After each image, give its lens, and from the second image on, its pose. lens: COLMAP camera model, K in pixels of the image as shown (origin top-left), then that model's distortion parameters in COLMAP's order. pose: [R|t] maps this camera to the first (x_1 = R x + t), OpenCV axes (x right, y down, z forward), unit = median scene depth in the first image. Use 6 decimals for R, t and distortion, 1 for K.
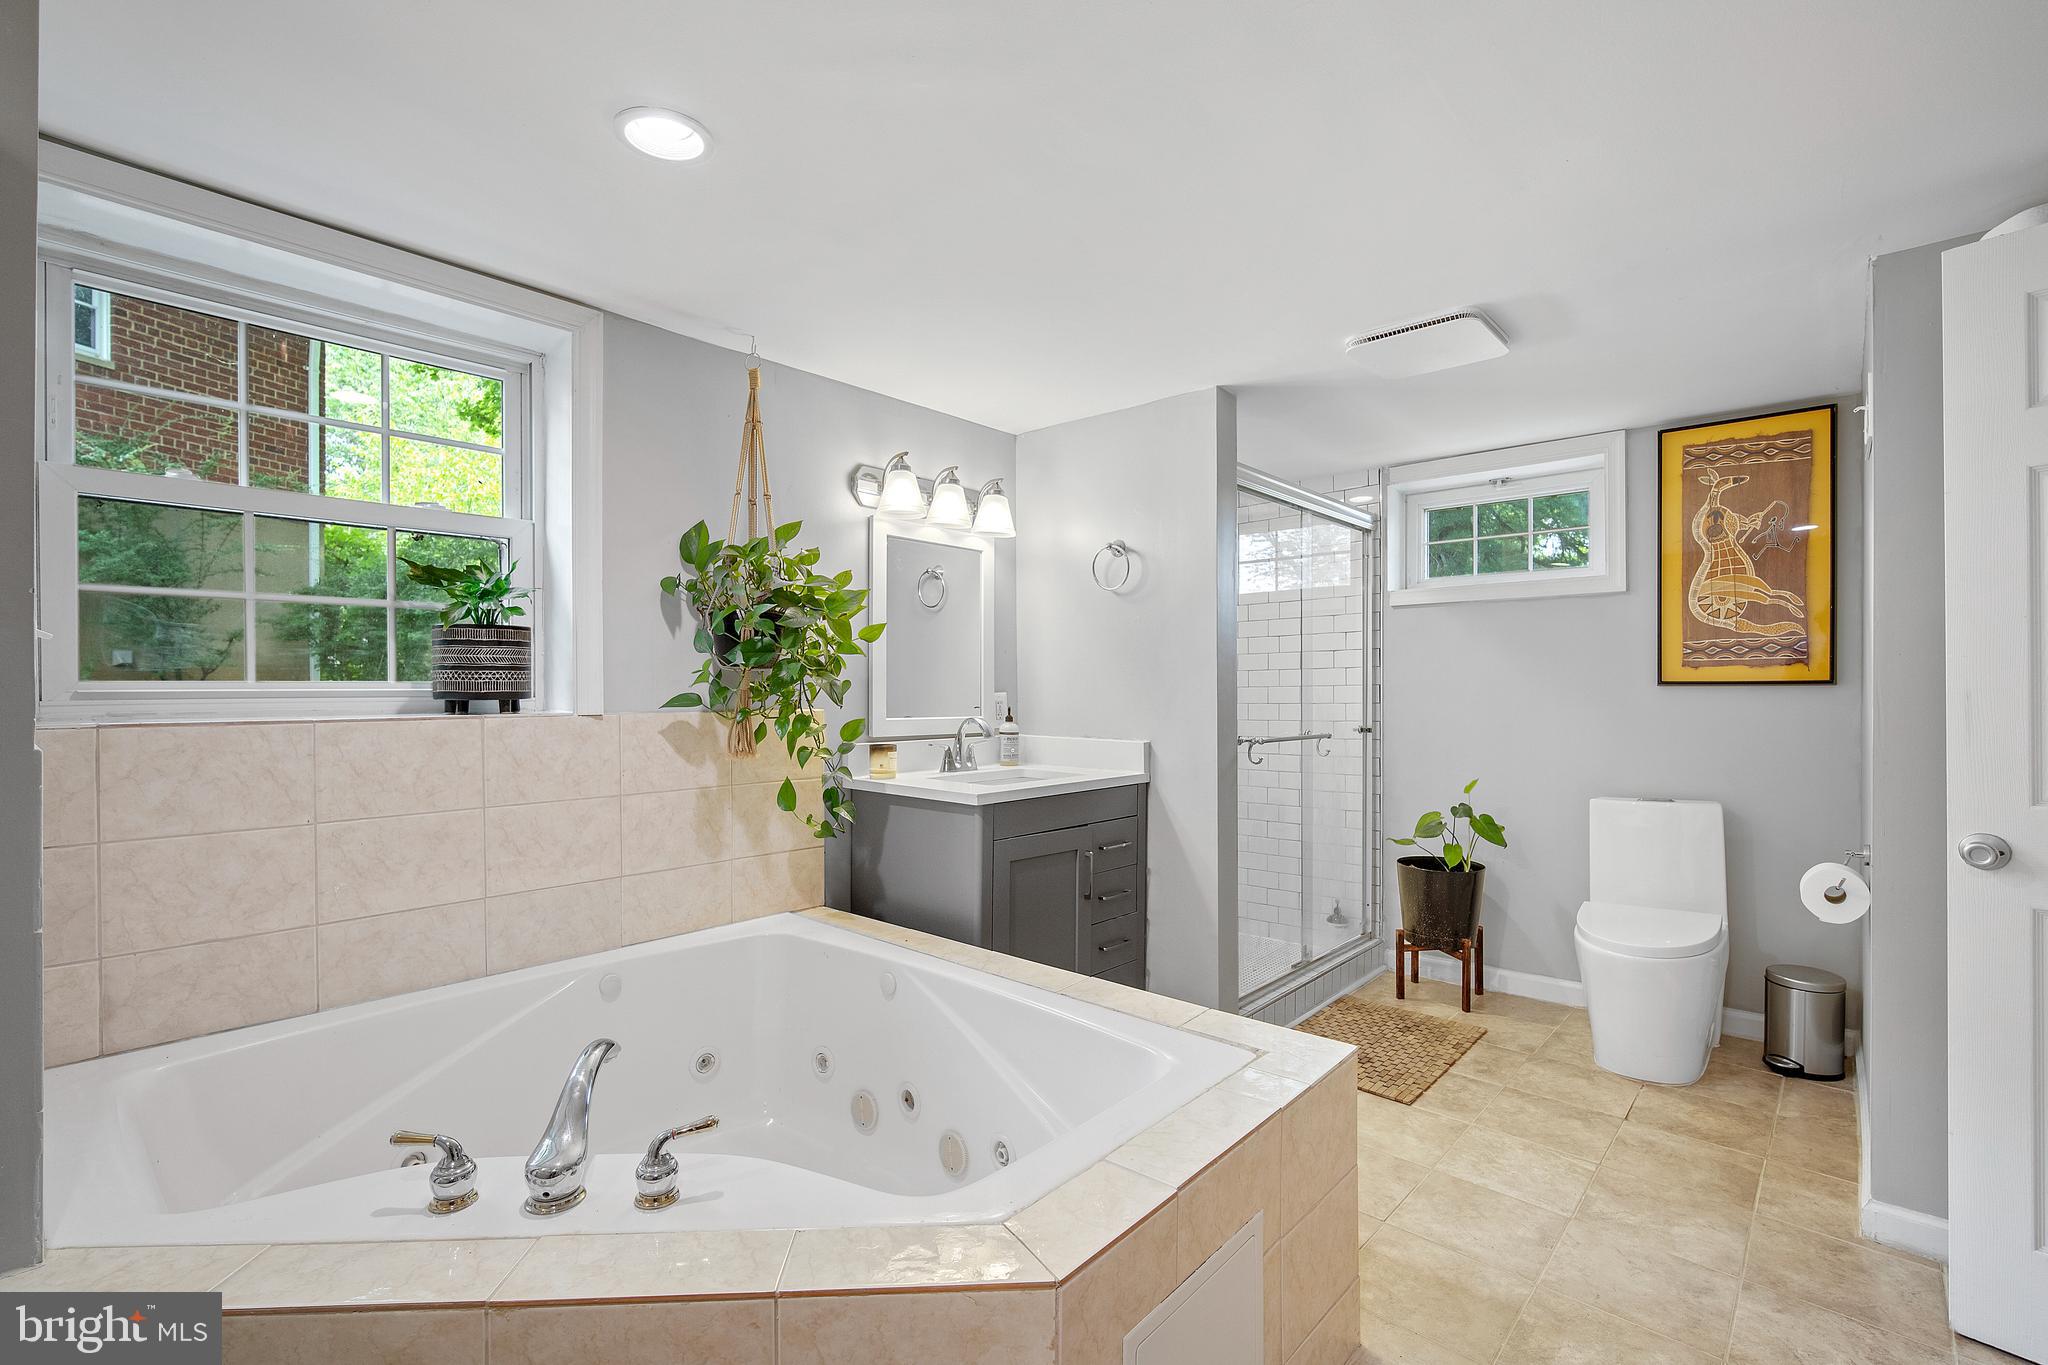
lens RADIAL K [[900.8, 0, 1025.4], [0, 900.8, 678.1], [0, 0, 1]] dist [-0.008524, 0.000249]
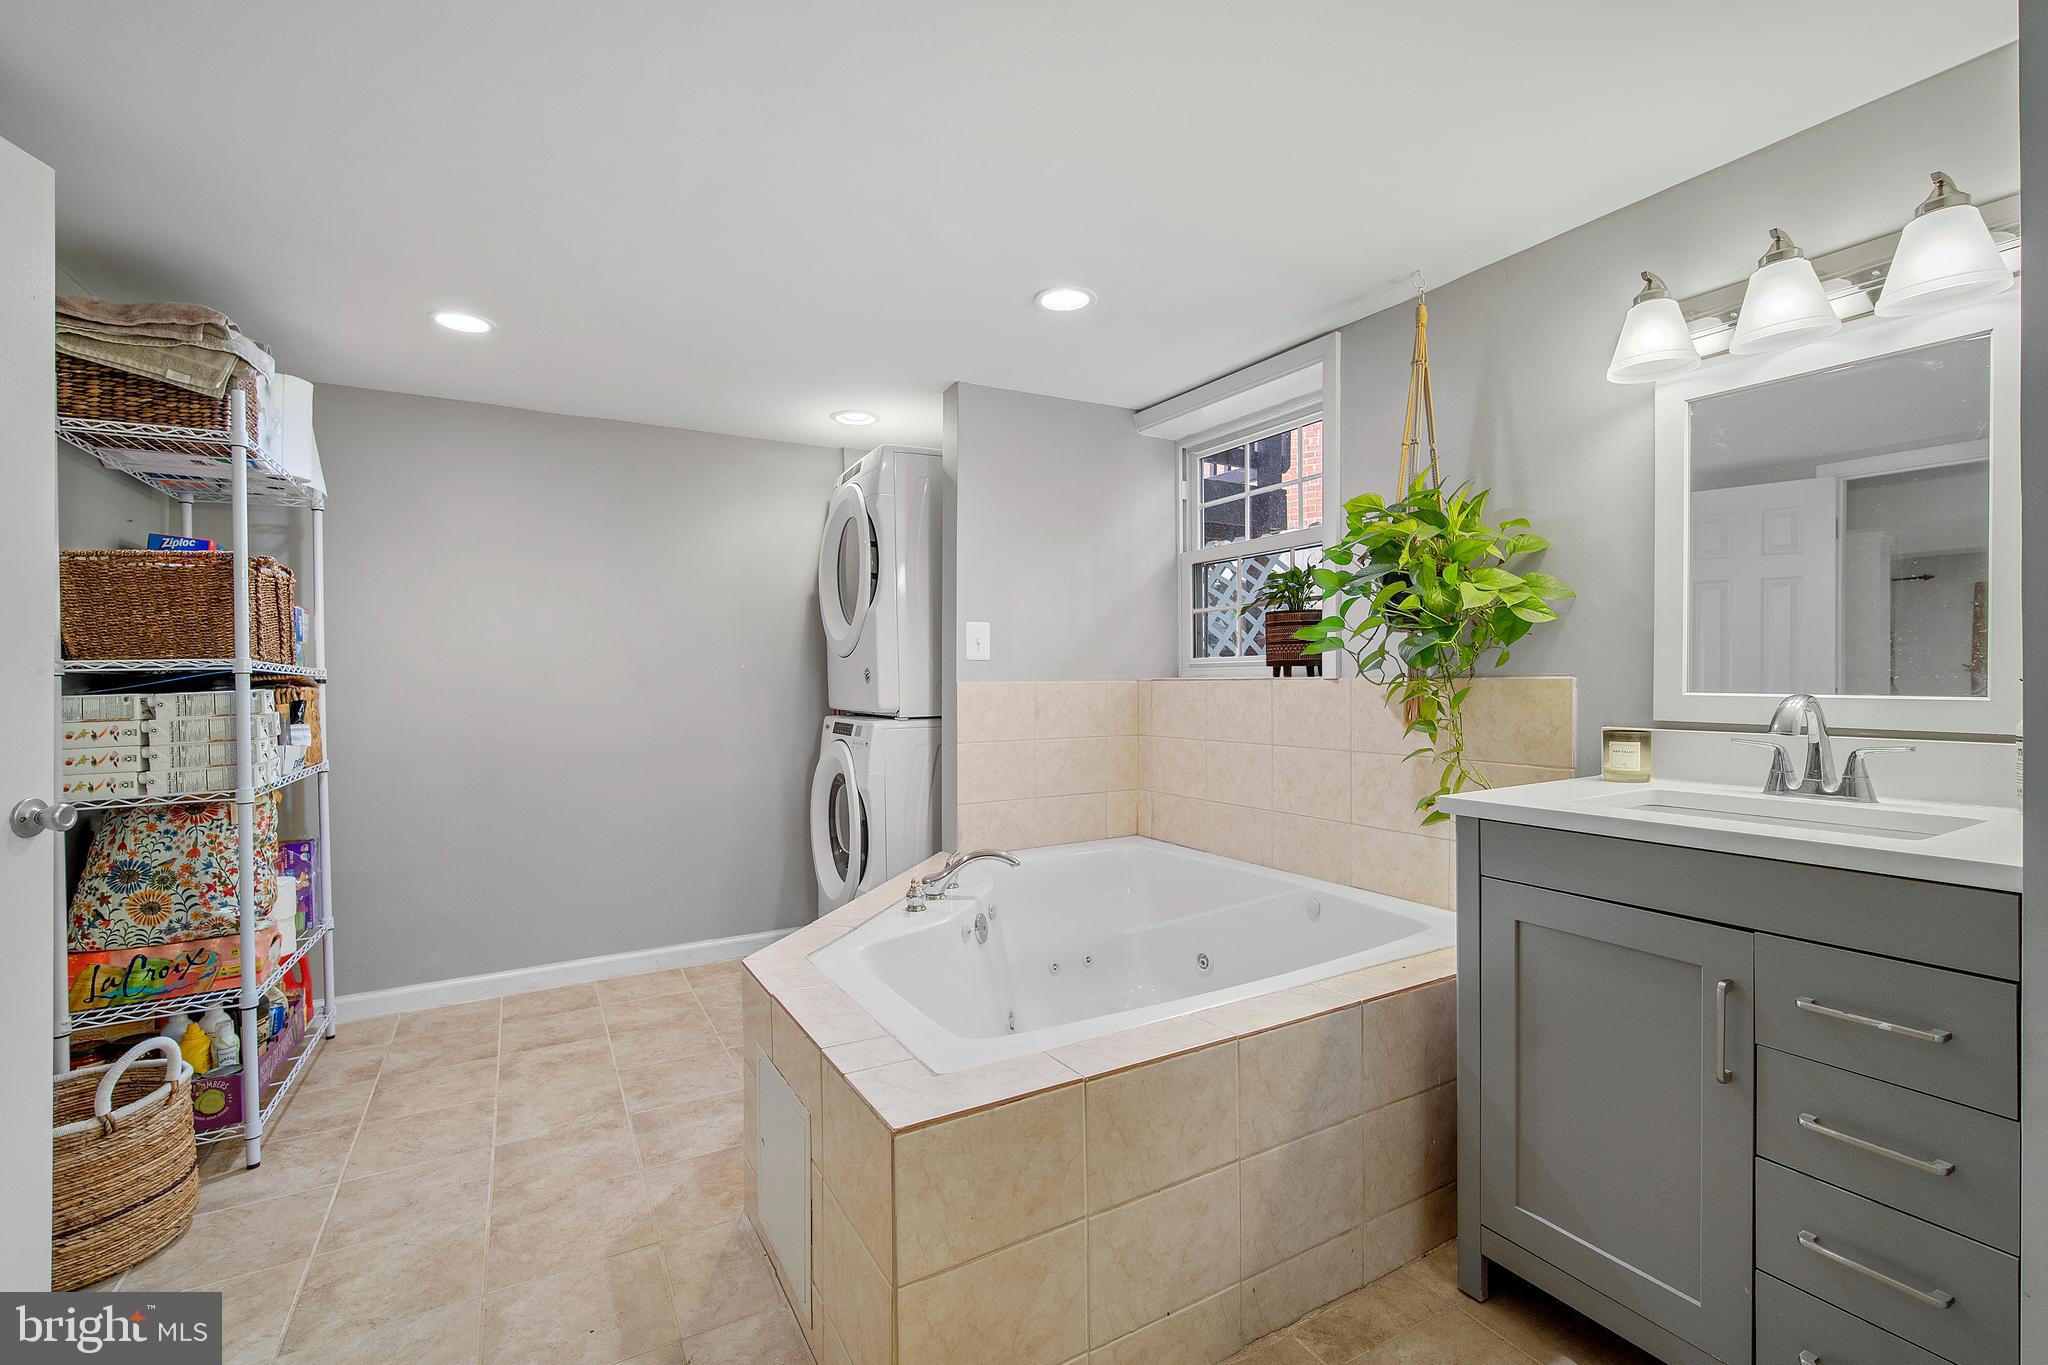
lens RADIAL K [[900.8, 0, 1025.4], [0, 900.8, 678.1], [0, 0, 1]] dist [-0.008524, 0.000249]
pose [[-0.299332, 0.008336, -0.954113, 0.800846], [0.025161, 0.999683, 0.000840, 0.030730], [0.953817, -0.023755, -0.299447, 1.025903]]
